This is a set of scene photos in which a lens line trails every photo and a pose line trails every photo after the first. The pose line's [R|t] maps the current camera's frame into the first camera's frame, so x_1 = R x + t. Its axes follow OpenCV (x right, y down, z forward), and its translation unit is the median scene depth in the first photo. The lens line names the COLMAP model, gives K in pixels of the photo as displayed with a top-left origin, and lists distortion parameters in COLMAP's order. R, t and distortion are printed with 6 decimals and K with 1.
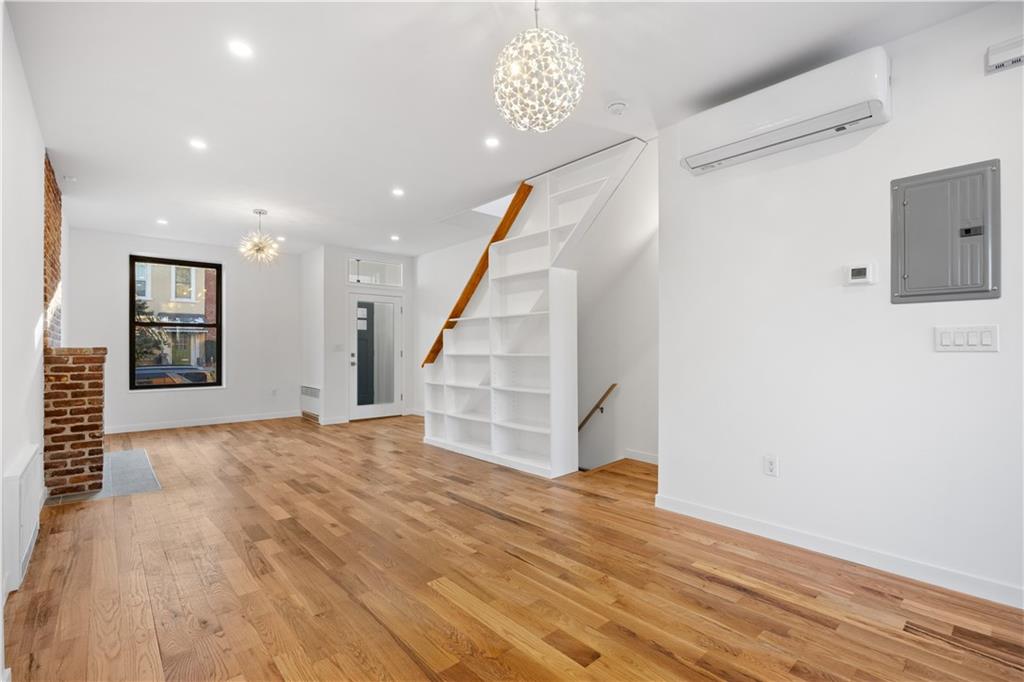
lens RADIAL K [[491.2, 0, 512.0], [0, 491.2, 341.0], [0, 0, 1]] dist [-0.003163, -0.000517]
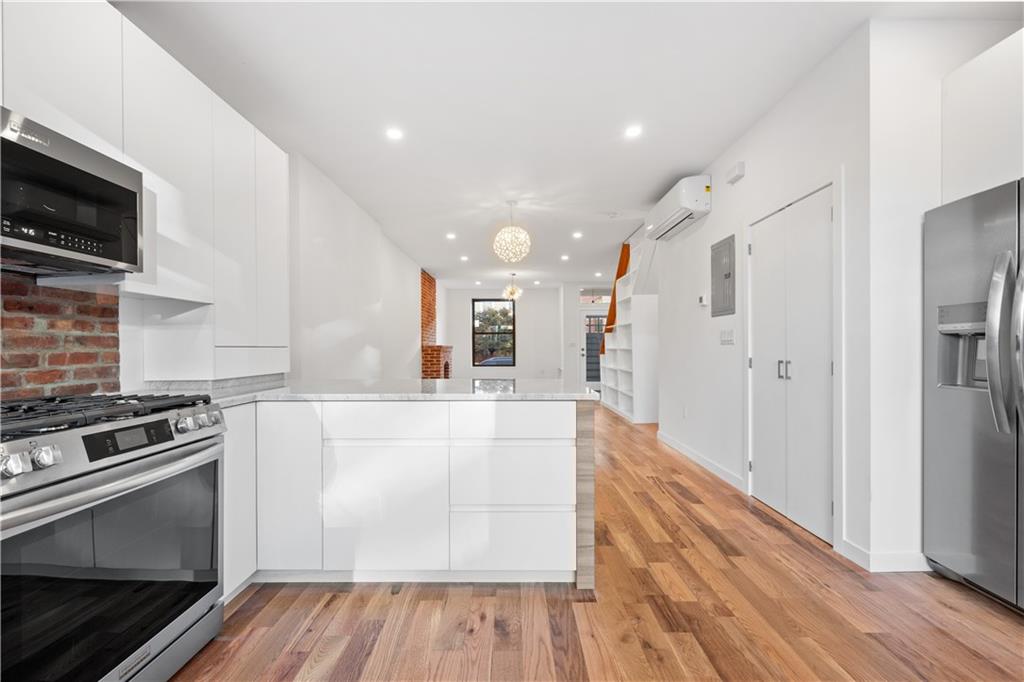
lens RADIAL K [[415.1, 0, 512.6], [0, 415.1, 347.9], [0, 0, 1]] dist [-0.000249, 0.000043]
pose [[0.776615, -0.002299, -0.629972, 0.809624], [0.015419, 0.999763, 0.015359, -0.001132], [0.629787, -0.021641, 0.776466, -0.407515]]
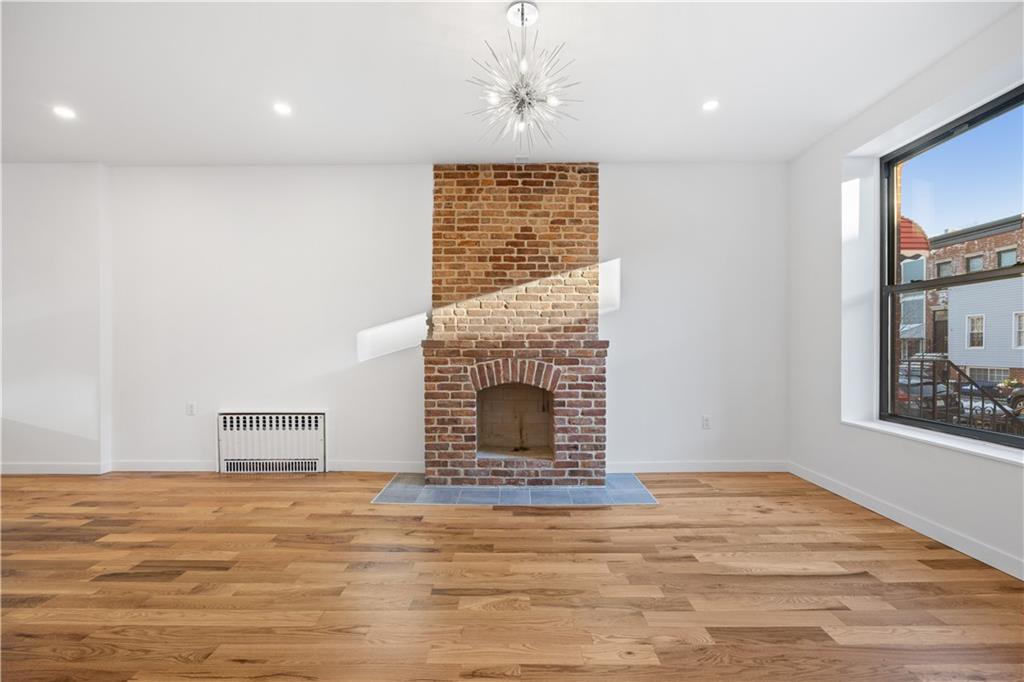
lens RADIAL K [[415.1, 0, 512.6], [0, 415.1, 347.9], [0, 0, 1]] dist [-0.000249, 0.000043]
pose [[-0.656074, 0.011352, -0.754611, -0.354017], [0.018033, 0.999837, -0.000637, 0.034241], [0.754481, -0.014026, -0.656172, 1.855098]]
